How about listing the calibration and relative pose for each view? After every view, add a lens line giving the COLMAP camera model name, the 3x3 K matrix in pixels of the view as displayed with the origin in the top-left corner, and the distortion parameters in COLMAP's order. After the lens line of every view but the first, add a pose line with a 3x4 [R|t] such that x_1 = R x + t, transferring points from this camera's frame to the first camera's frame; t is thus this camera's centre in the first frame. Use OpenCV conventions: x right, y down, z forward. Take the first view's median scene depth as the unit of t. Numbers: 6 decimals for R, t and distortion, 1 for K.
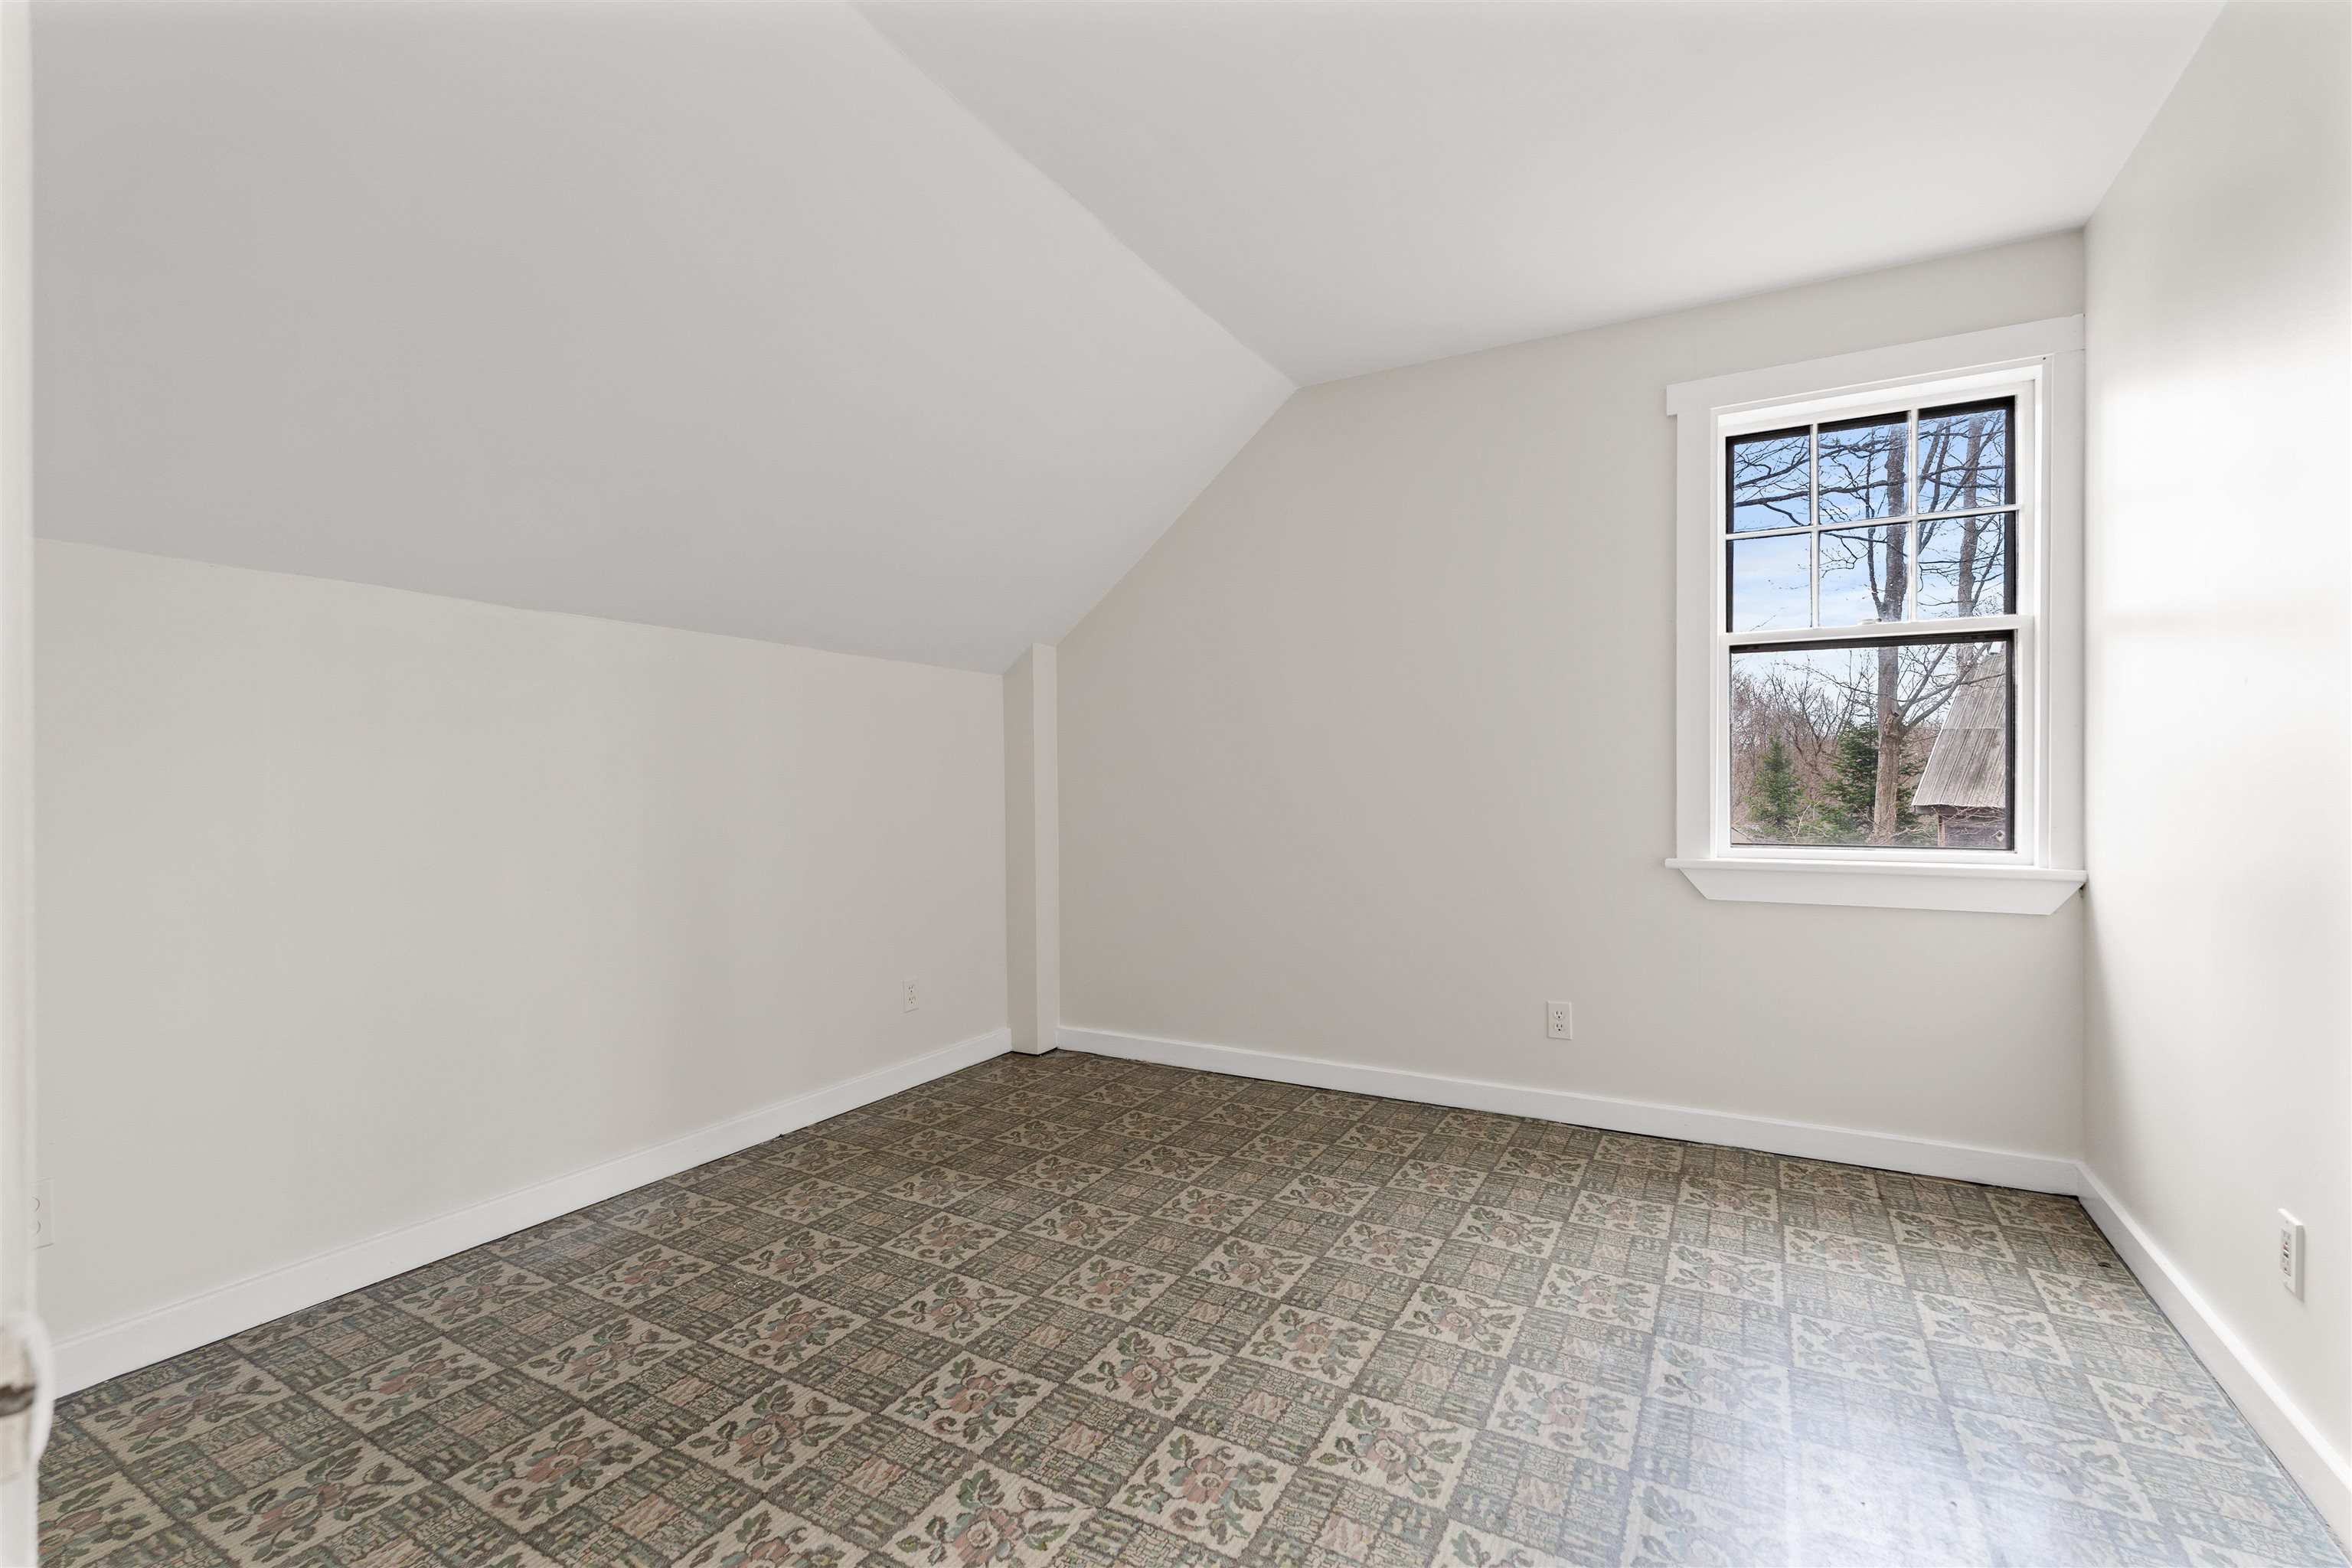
lens RADIAL K [[1040.0, 0, 1174.5], [0, 1040.0, 782.7], [0, 0, 1]] dist [-0.007219, 0.001330]
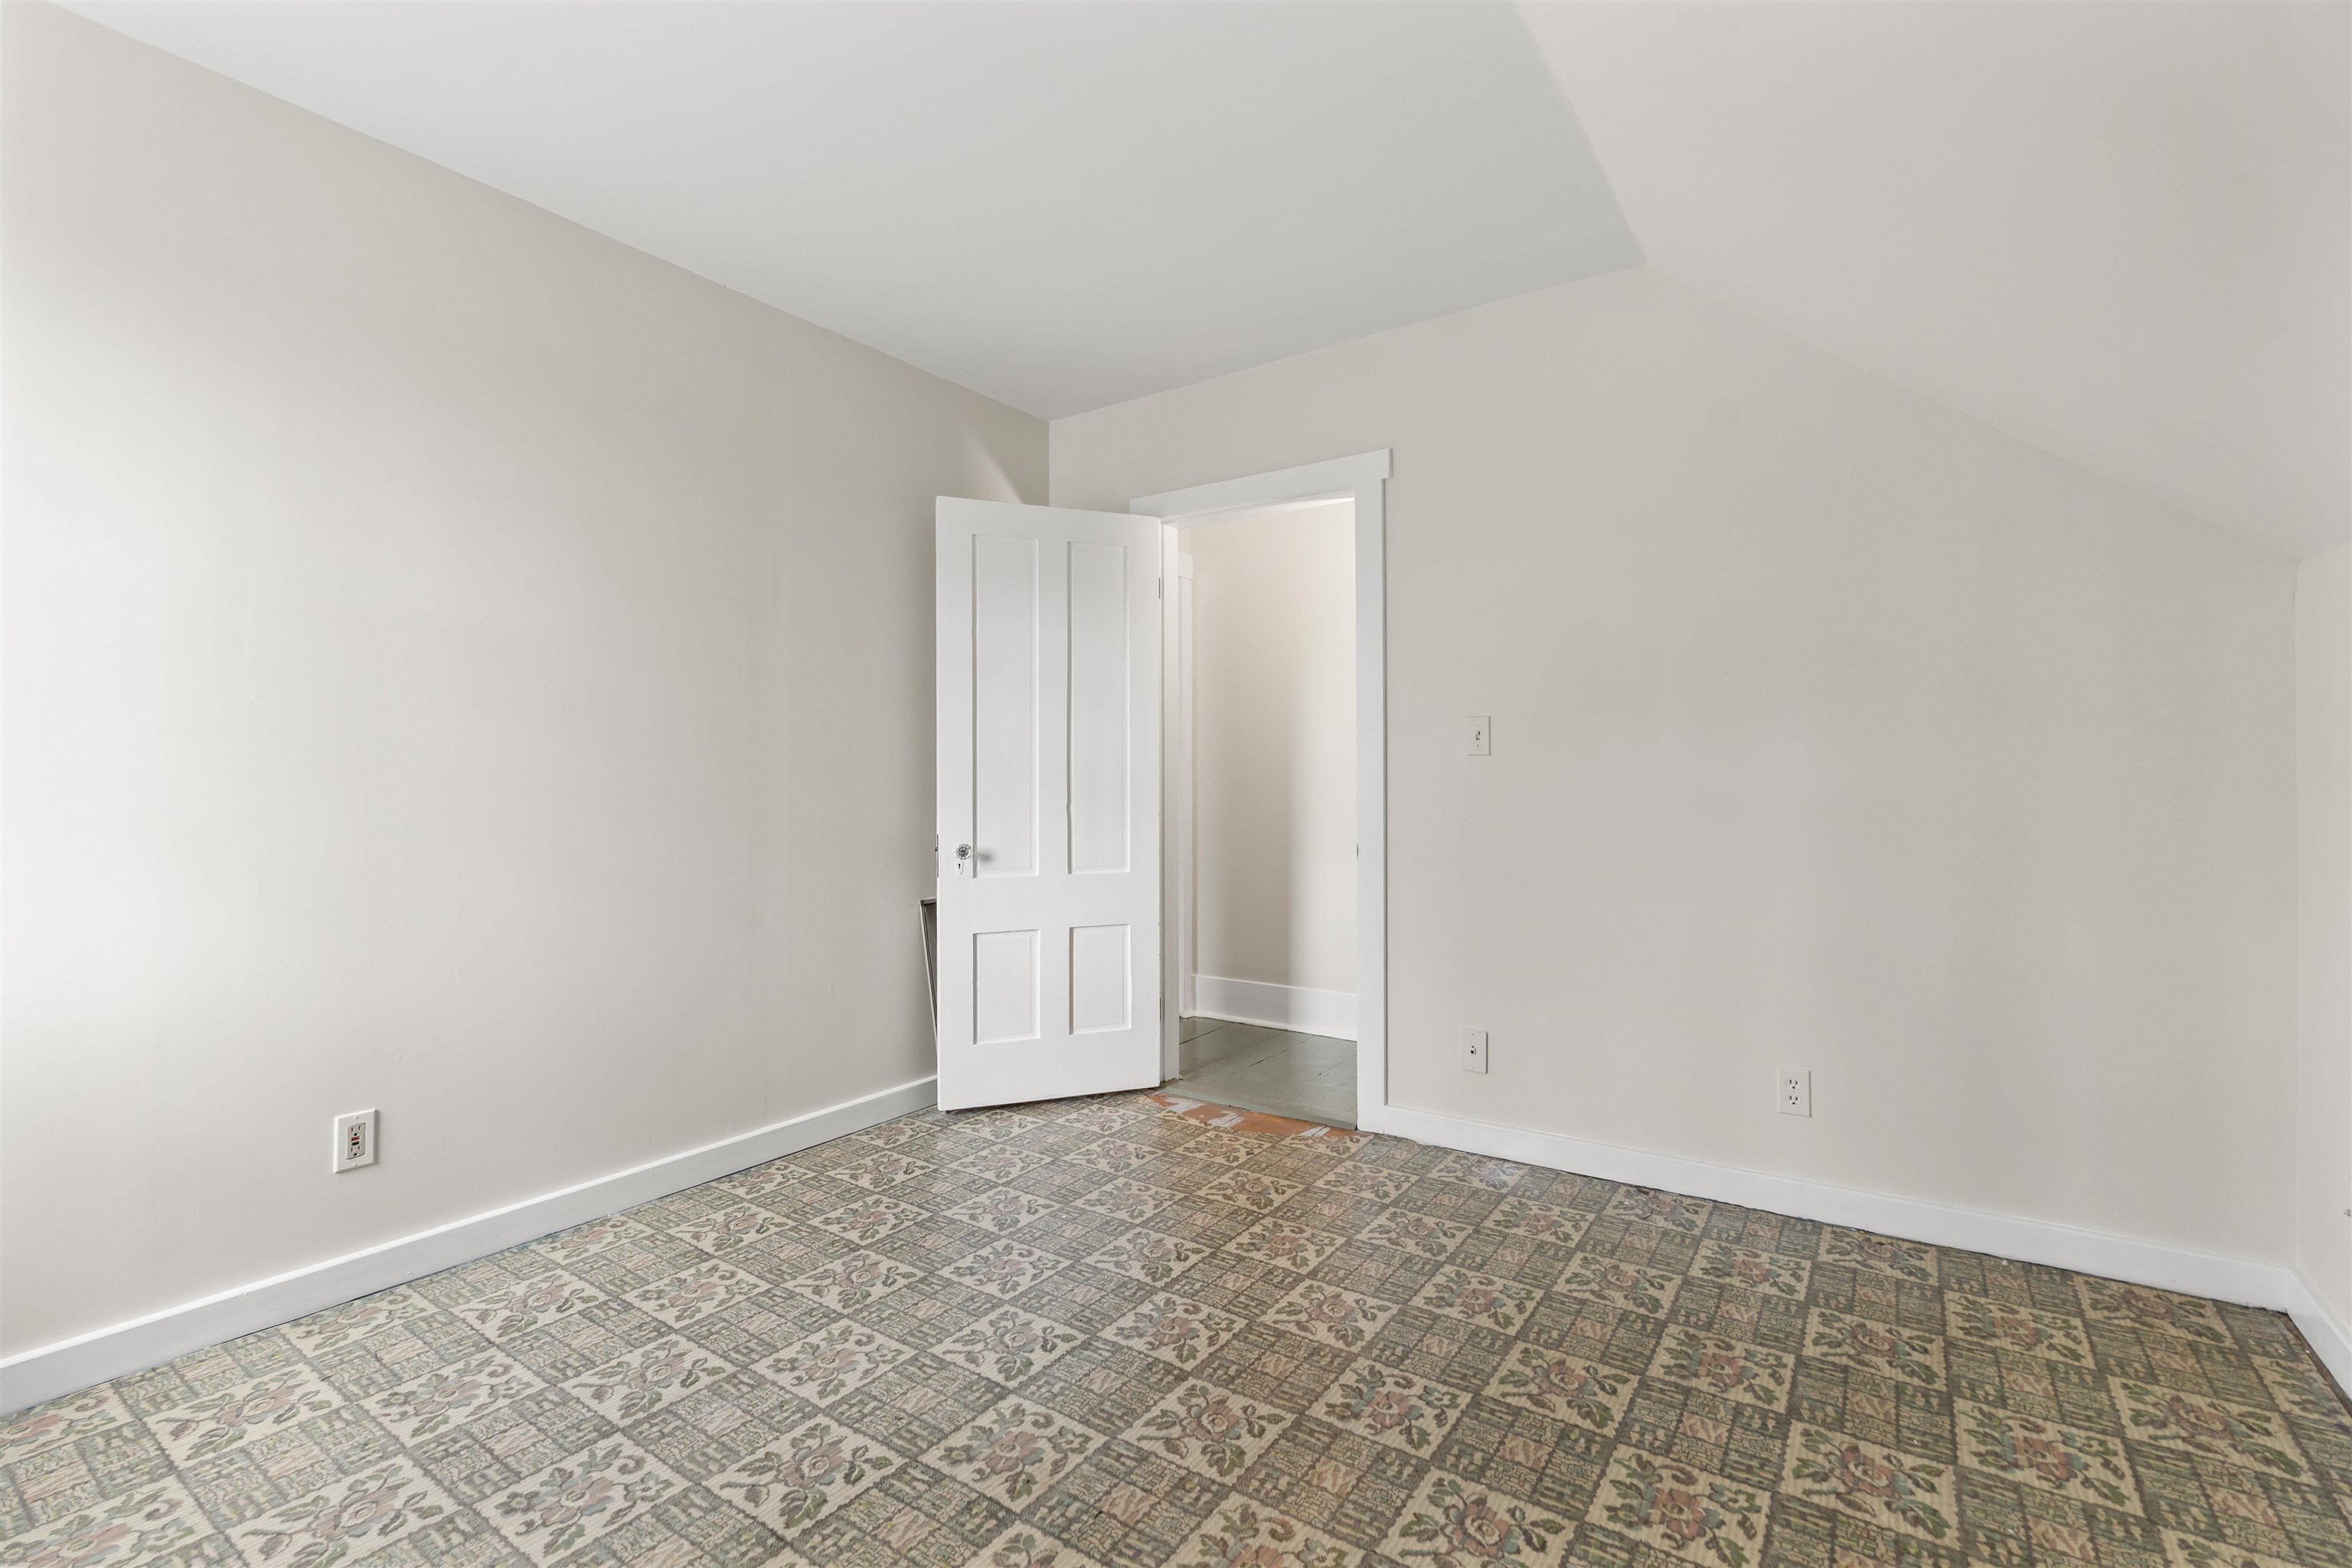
lens RADIAL K [[1040.0, 0, 1175.8], [0, 1040.0, 783.2], [0, 0, 1]] dist [-0.007219, 0.001330]
pose [[-0.995204, 0.003446, 0.097759, -0.088579], [0.003907, 0.999982, 0.004524, -0.005472], [-0.097742, 0.004885, -0.995200, 1.964950]]
